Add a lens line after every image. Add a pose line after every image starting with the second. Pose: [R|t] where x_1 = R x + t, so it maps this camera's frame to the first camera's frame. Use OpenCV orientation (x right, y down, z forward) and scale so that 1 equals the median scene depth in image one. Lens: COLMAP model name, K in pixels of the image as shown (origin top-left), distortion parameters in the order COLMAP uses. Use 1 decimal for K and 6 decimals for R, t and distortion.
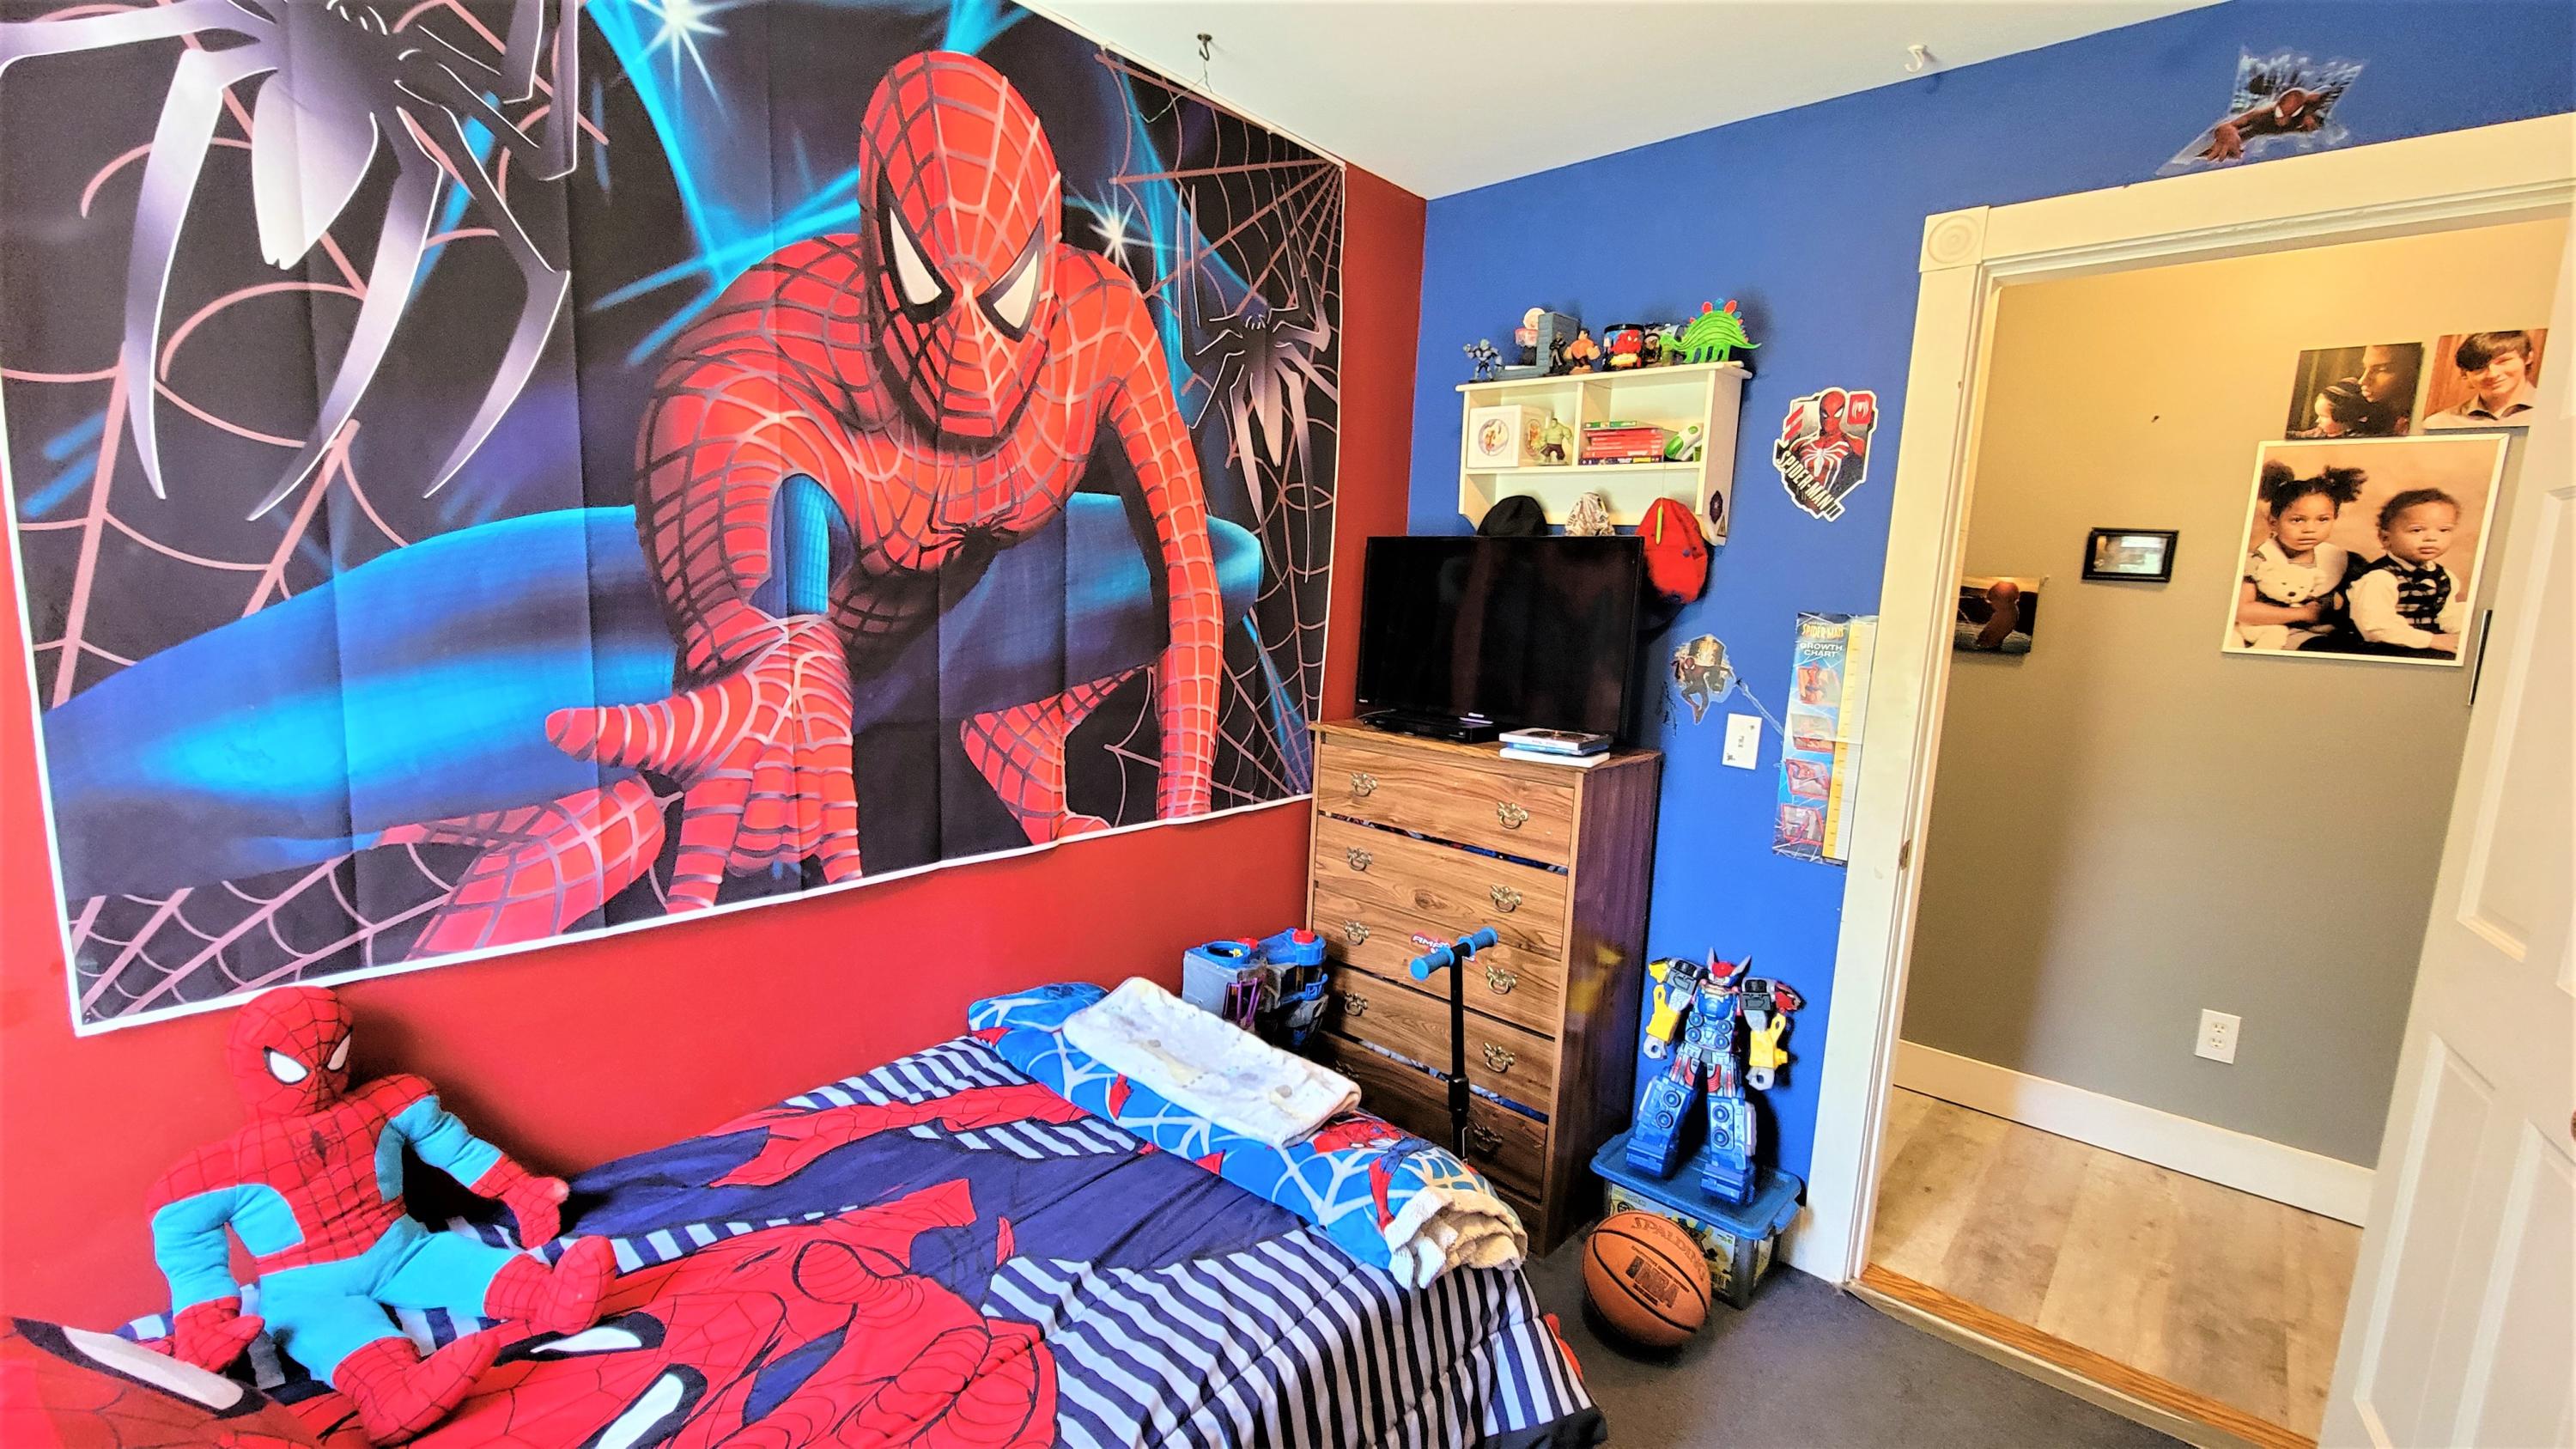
lens RADIAL K [[1055.6, 0, 1290.3], [0, 1055.6, 734.1], [0, 0, 1]] dist [-0.010795, -0.000089]
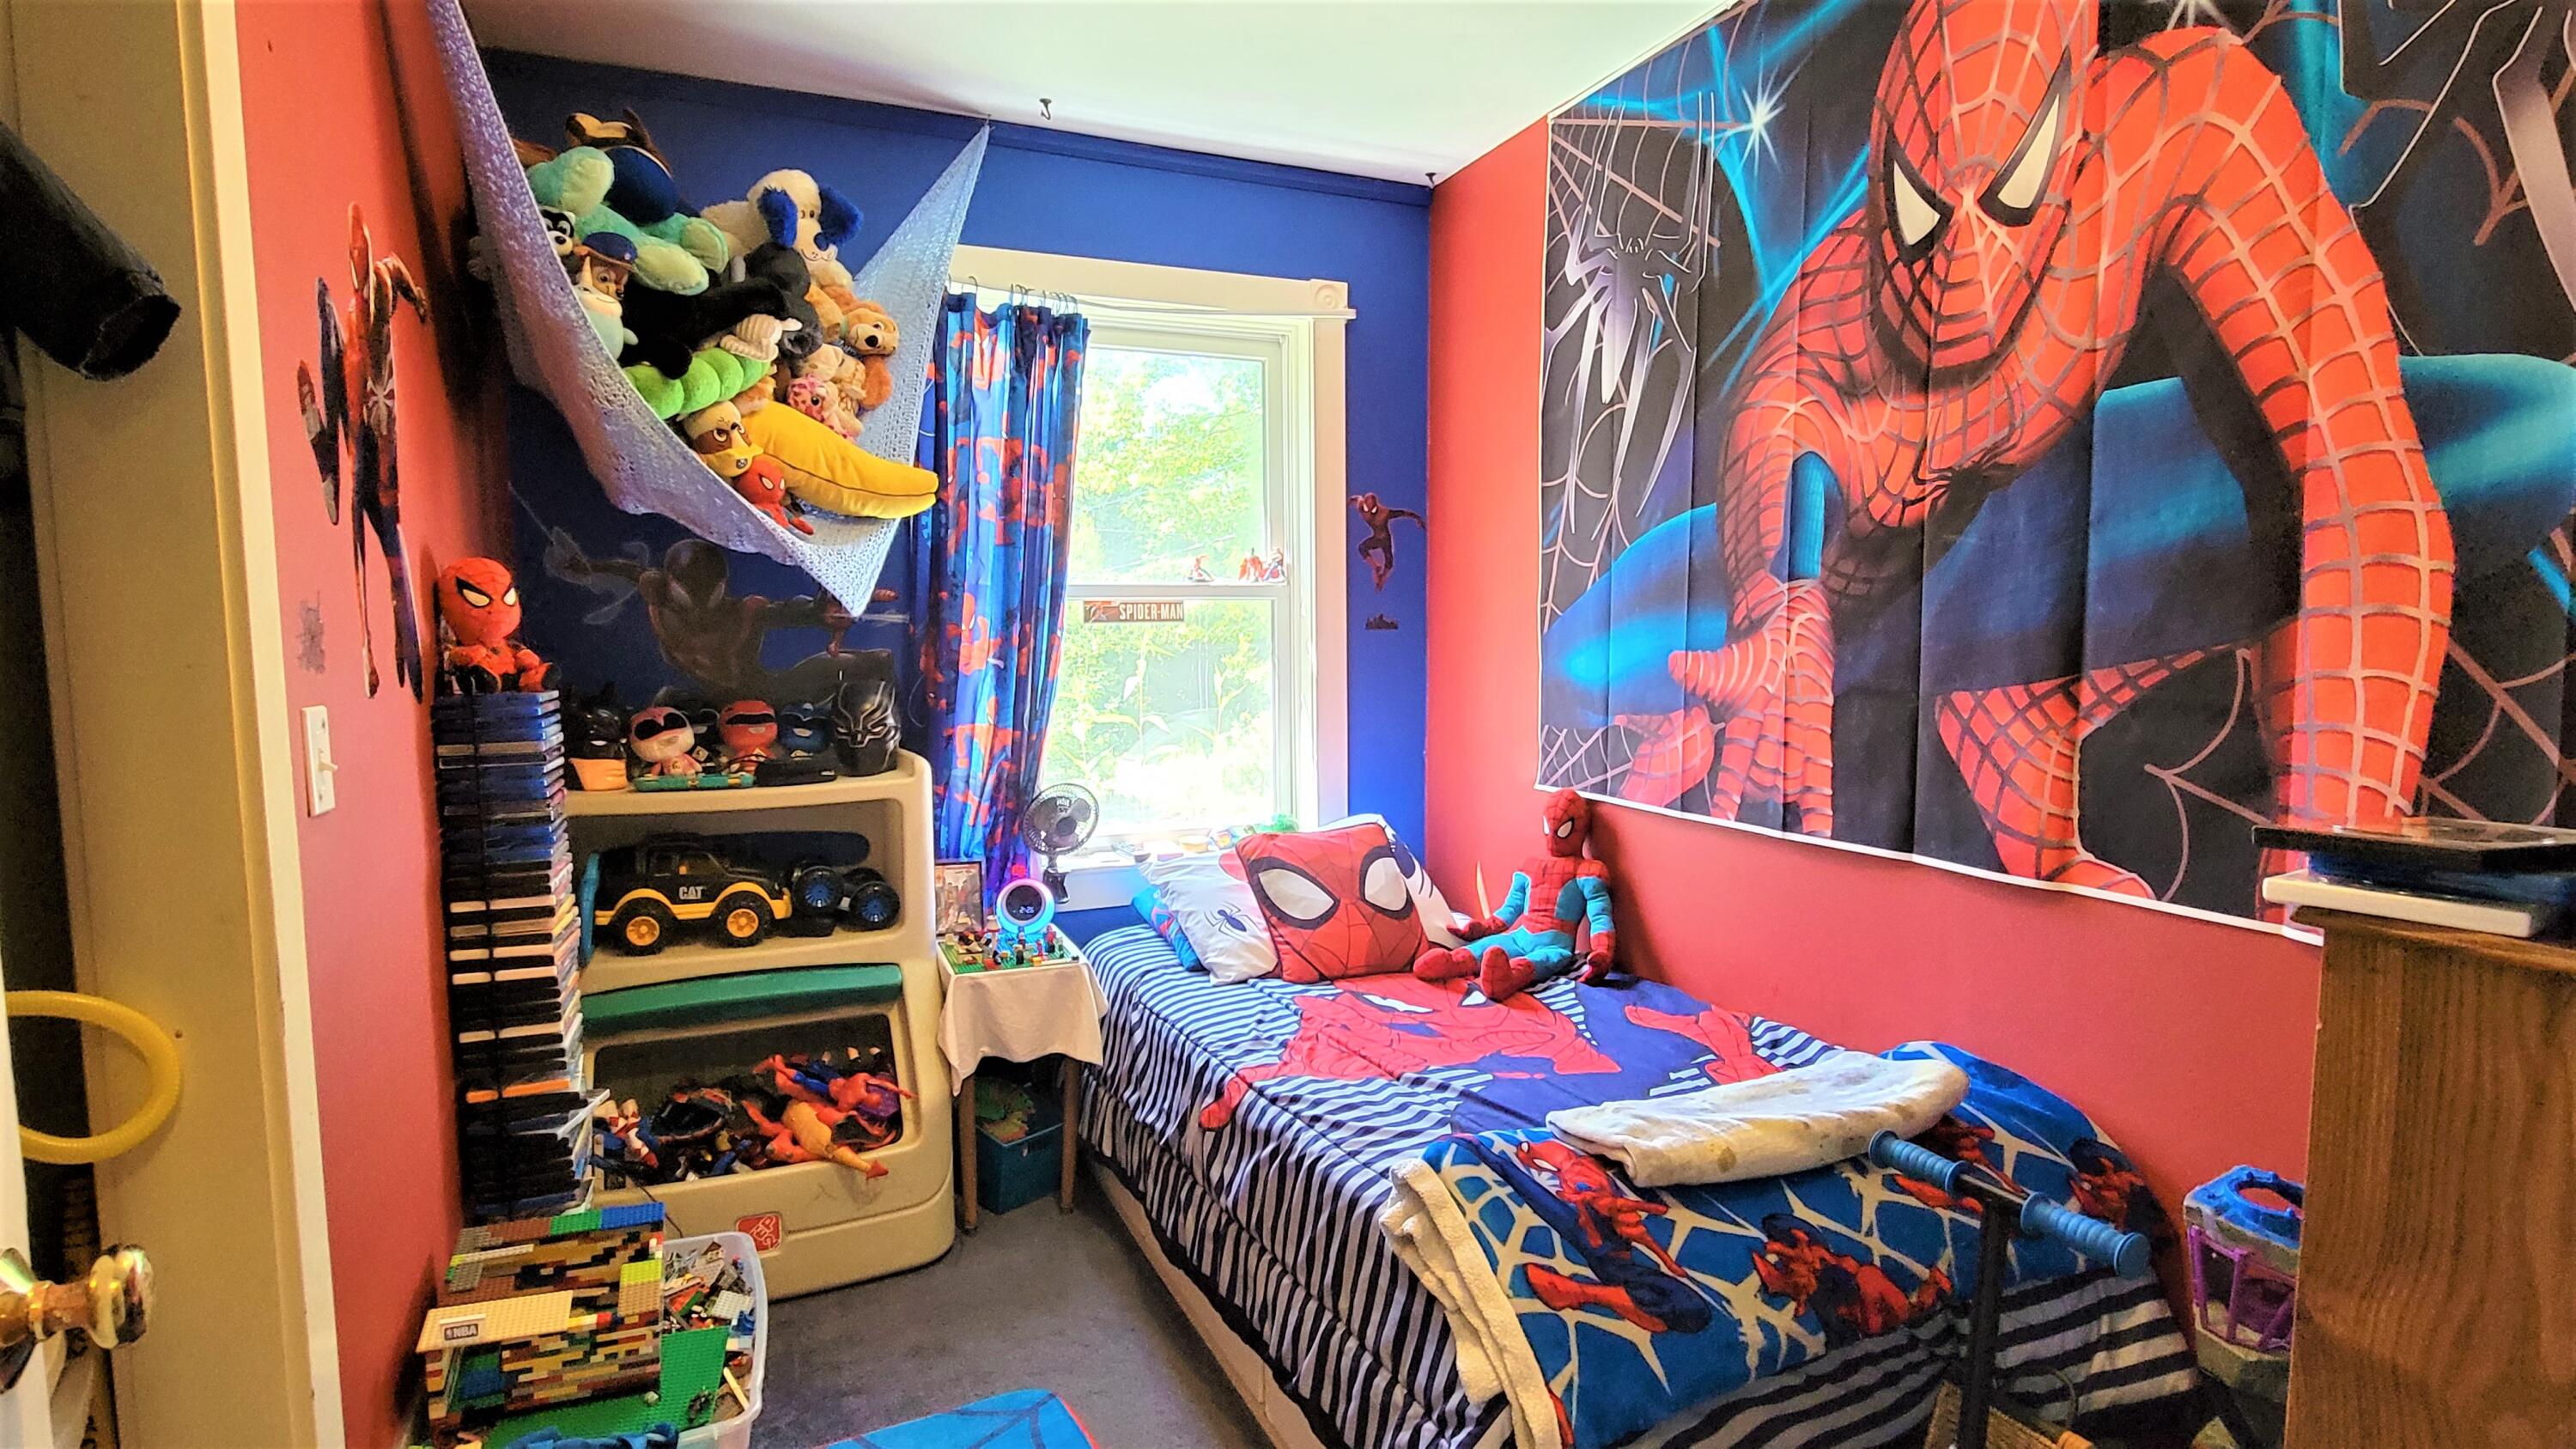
lens RADIAL K [[1284.4, 0, 1291.9], [0, 1284.4, 739.2], [0, 0, 1]] dist [0.001545, -0.000321]
pose [[-0.418675, 0.043849, -0.907077, 0.940629], [-0.142885, 0.983212, 0.113480, -0.024250], [0.896825, 0.177119, -0.405381, 1.046176]]
